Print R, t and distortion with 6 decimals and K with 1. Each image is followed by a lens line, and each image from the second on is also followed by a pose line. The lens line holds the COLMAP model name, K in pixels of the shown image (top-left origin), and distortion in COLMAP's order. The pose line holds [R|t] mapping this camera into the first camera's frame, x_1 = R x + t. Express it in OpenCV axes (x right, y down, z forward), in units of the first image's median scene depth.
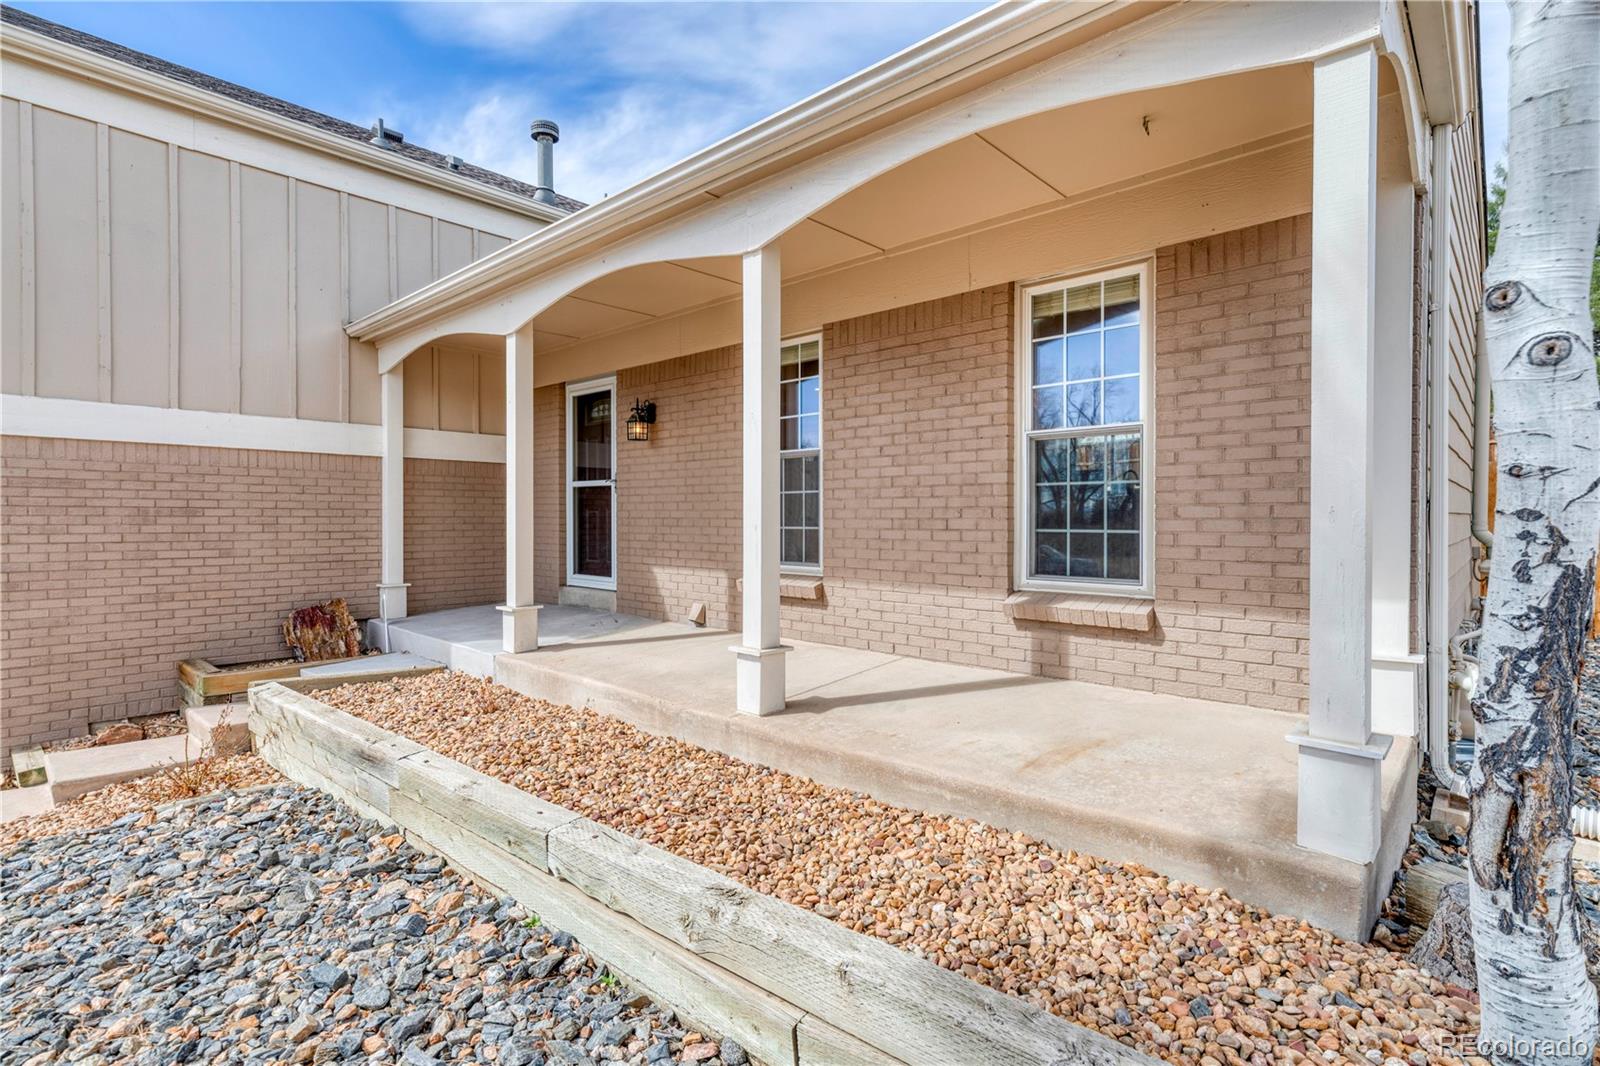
lens RADIAL K [[773.7, 0, 798.4], [0, 773.7, 522.3], [0, 0, 1]] dist [-0.000231, 0.001163]
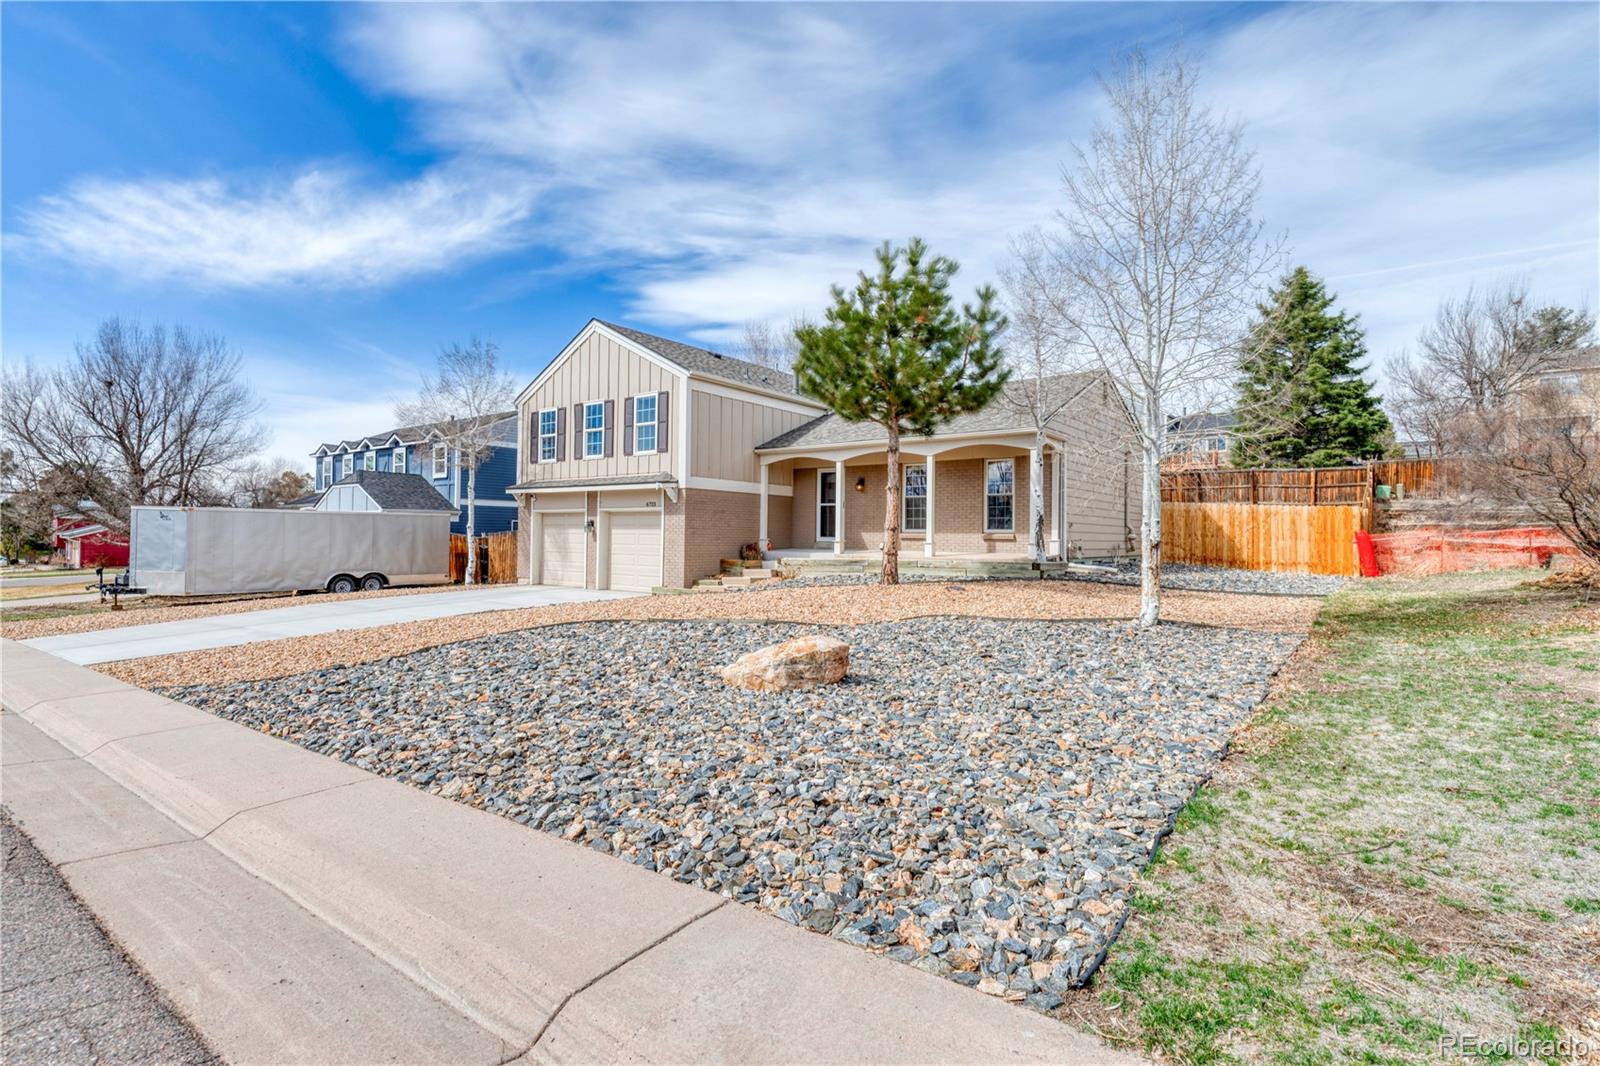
lens RADIAL K [[773.7, 0, 803.7], [0, 773.7, 537.7], [0, 0, 1]] dist [-0.000231, 0.001163]
pose [[0.993973, 0.008303, 0.109312, -0.820570], [-0.007521, 0.999943, -0.007564, 0.113474], [-0.109369, 0.006696, 0.993979, -2.186478]]
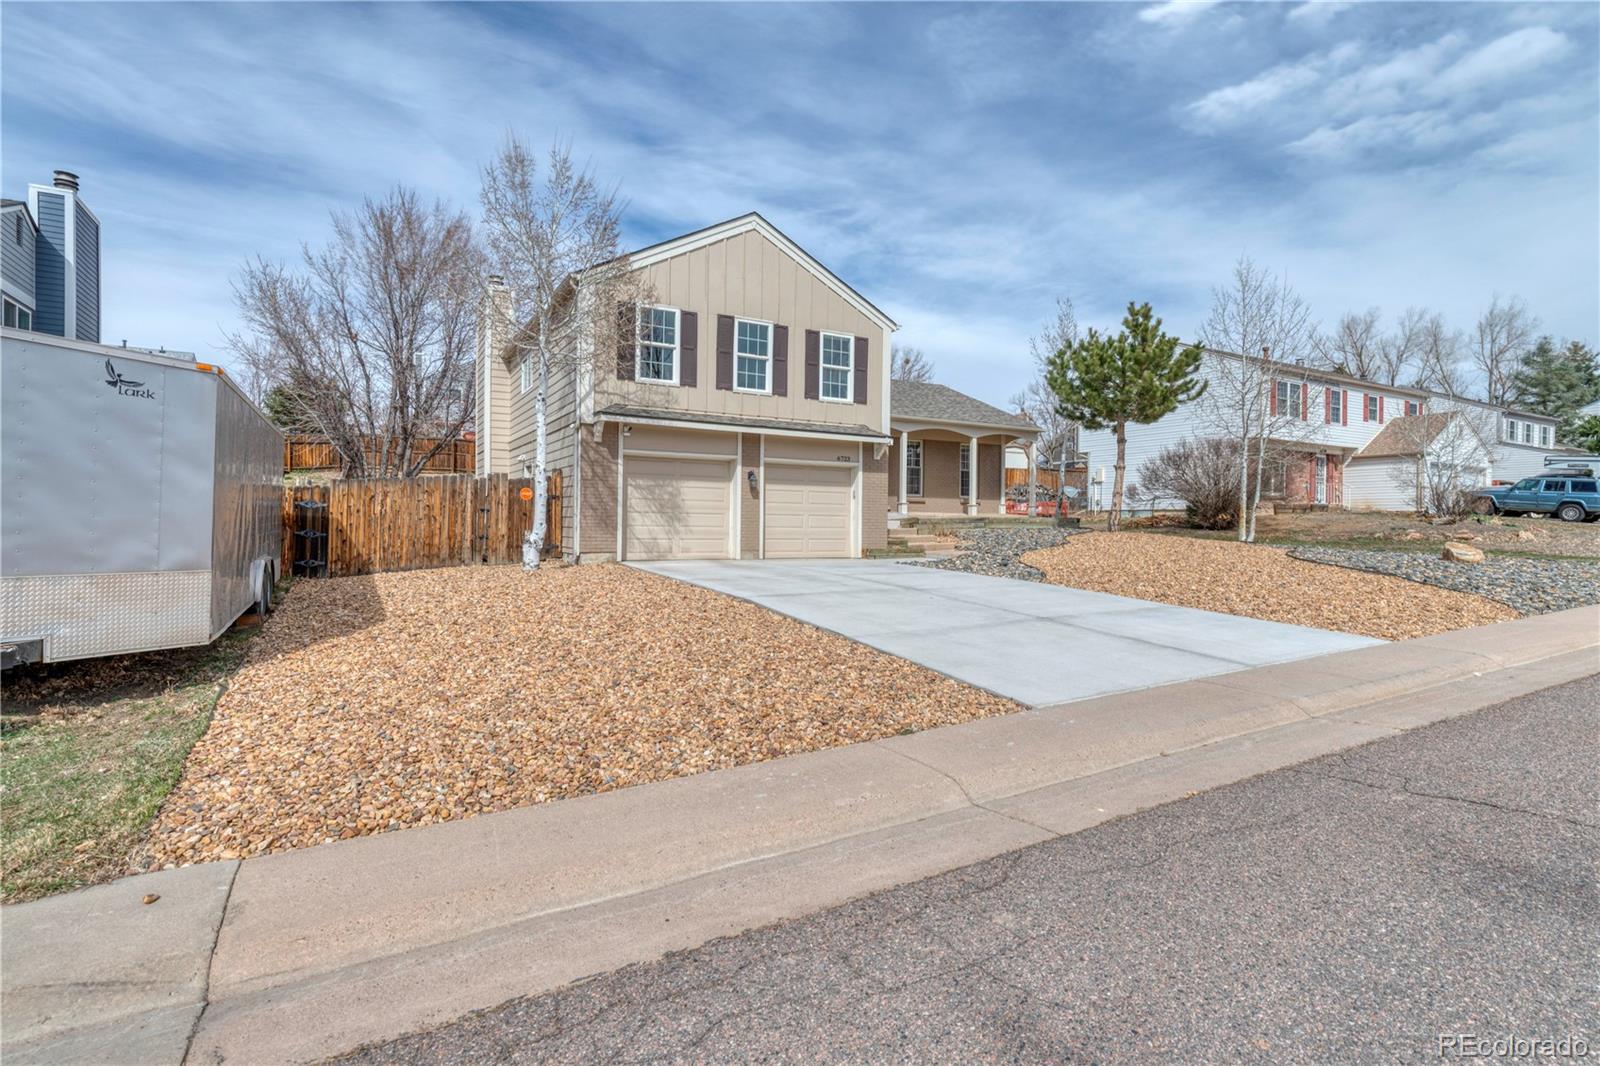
lens RADIAL K [[773.7, 0, 802.6], [0, 773.7, 529.4], [0, 0, 1]] dist [-0.000231, 0.001163]
pose [[0.284678, -0.003604, 0.958617, -3.877564], [-0.002568, 0.999986, 0.004522, 0.208215], [-0.958620, -0.003749, 0.284665, 0.345263]]
